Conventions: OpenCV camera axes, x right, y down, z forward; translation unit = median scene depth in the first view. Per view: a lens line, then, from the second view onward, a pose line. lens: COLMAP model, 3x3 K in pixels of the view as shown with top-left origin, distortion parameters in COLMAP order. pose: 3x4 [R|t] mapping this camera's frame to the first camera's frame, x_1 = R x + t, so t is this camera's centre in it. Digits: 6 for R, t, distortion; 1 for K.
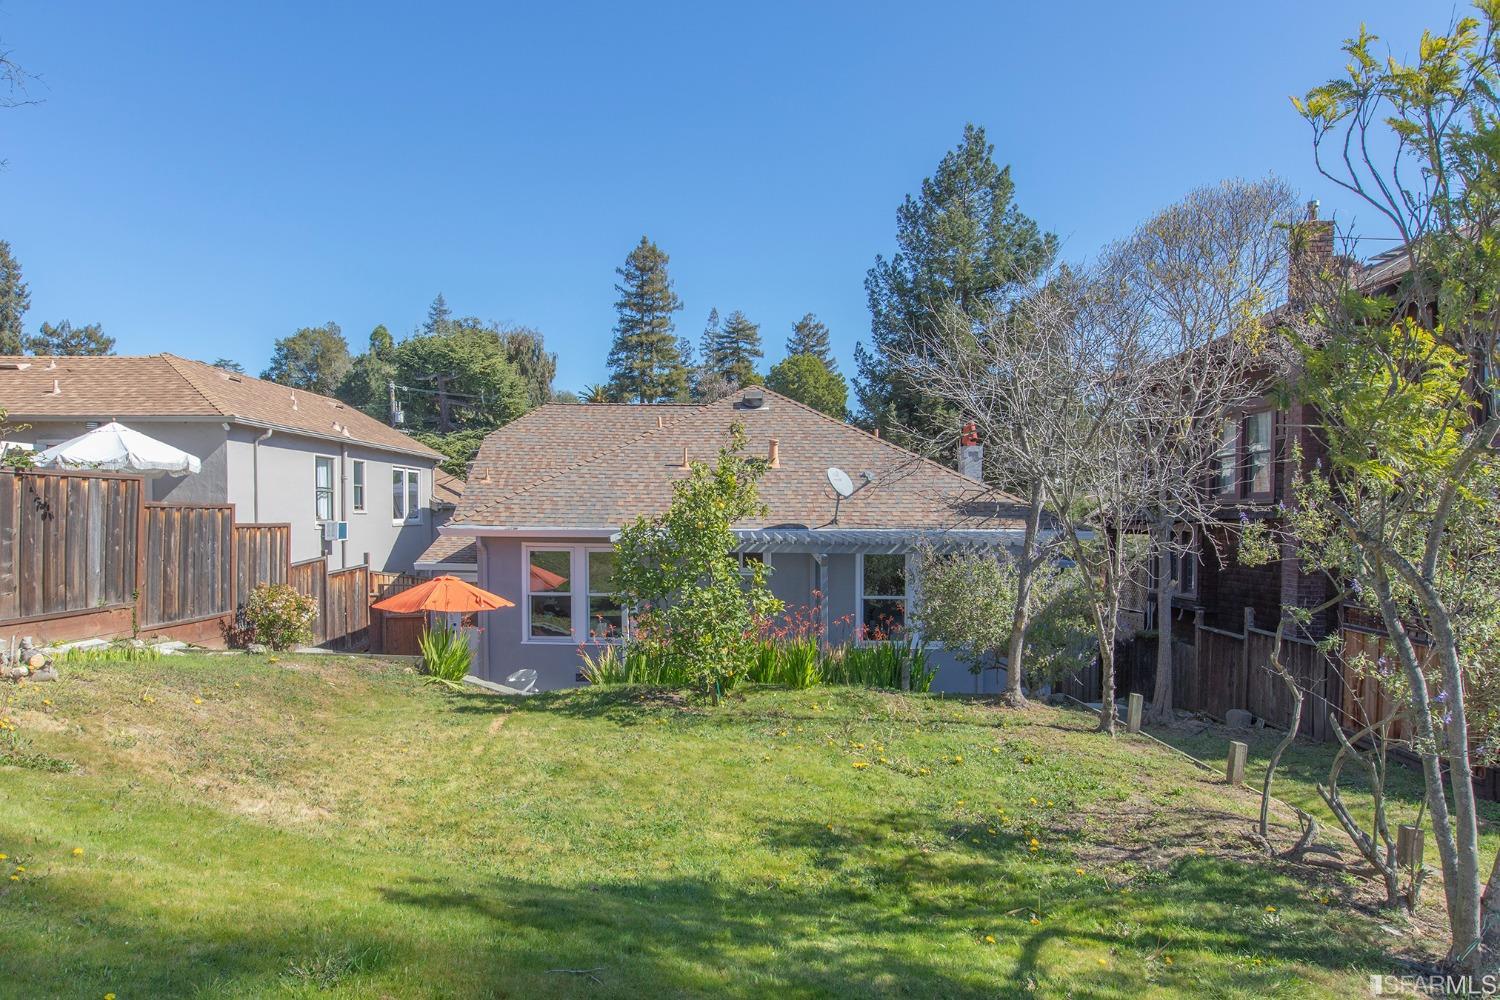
lens RADIAL K [[913.2, 0, 749.0], [0, 913.2, 545.6], [0, 0, 1]] dist [0.000429, -0.000529]
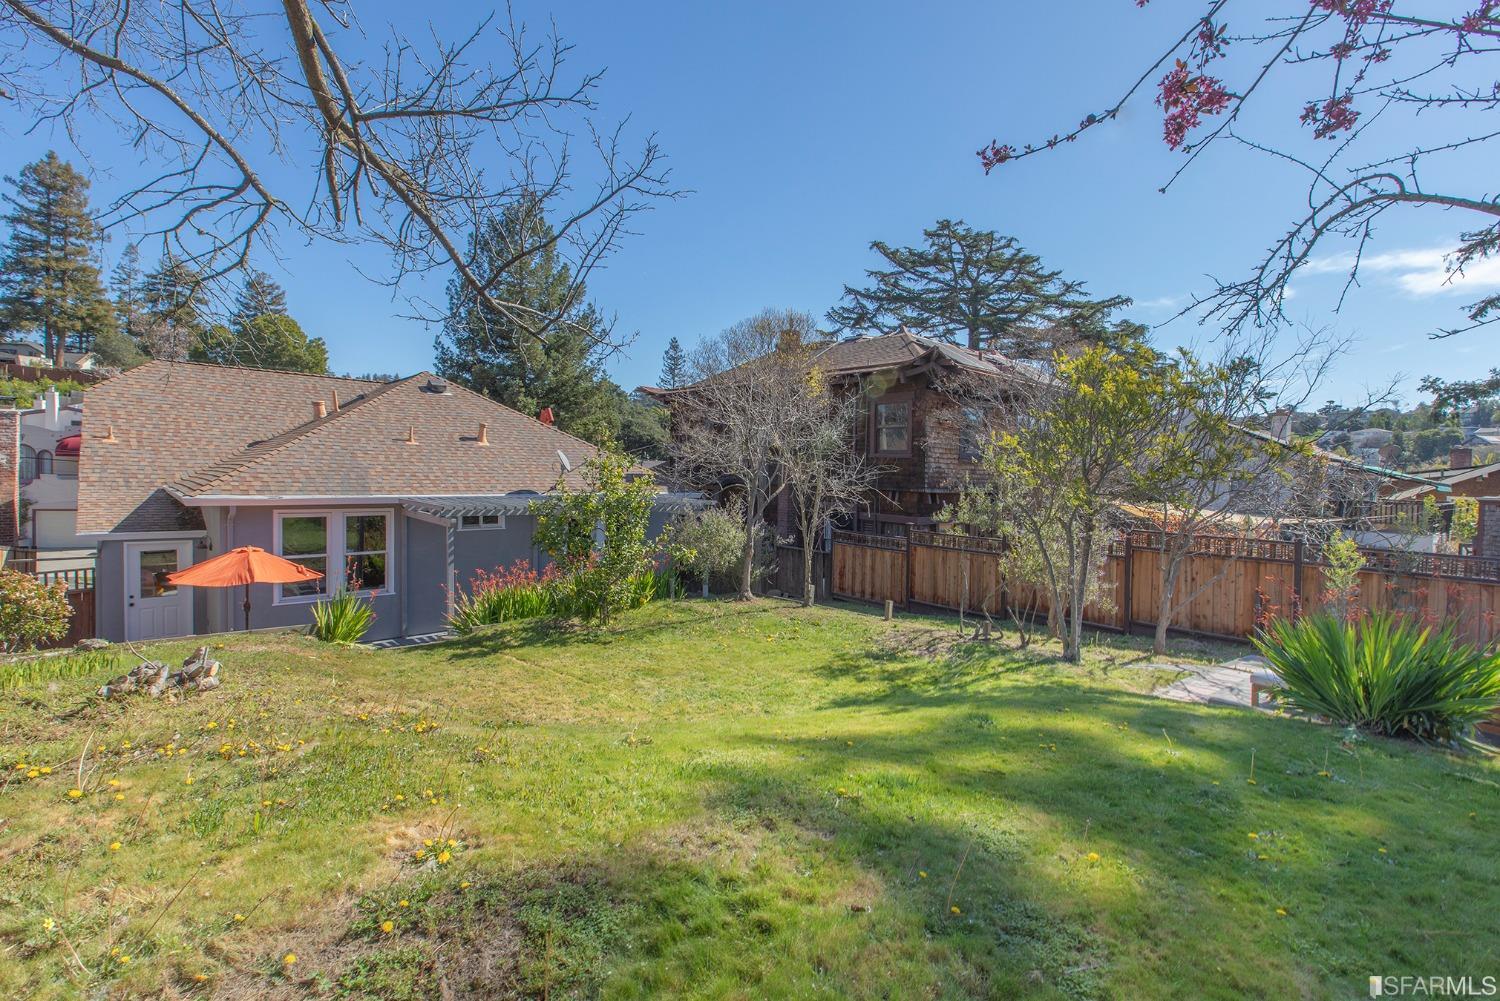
lens RADIAL K [[716.5, 0, 750.7], [0, 716.5, 486.0], [0, 0, 1]] dist [-0.001350, -0.000389]
pose [[0.690172, -0.008758, 0.723593, -0.474149], [0.002215, 0.999948, 0.009991, -0.038704], [-0.723642, -0.005293, 0.690155, 0.032348]]
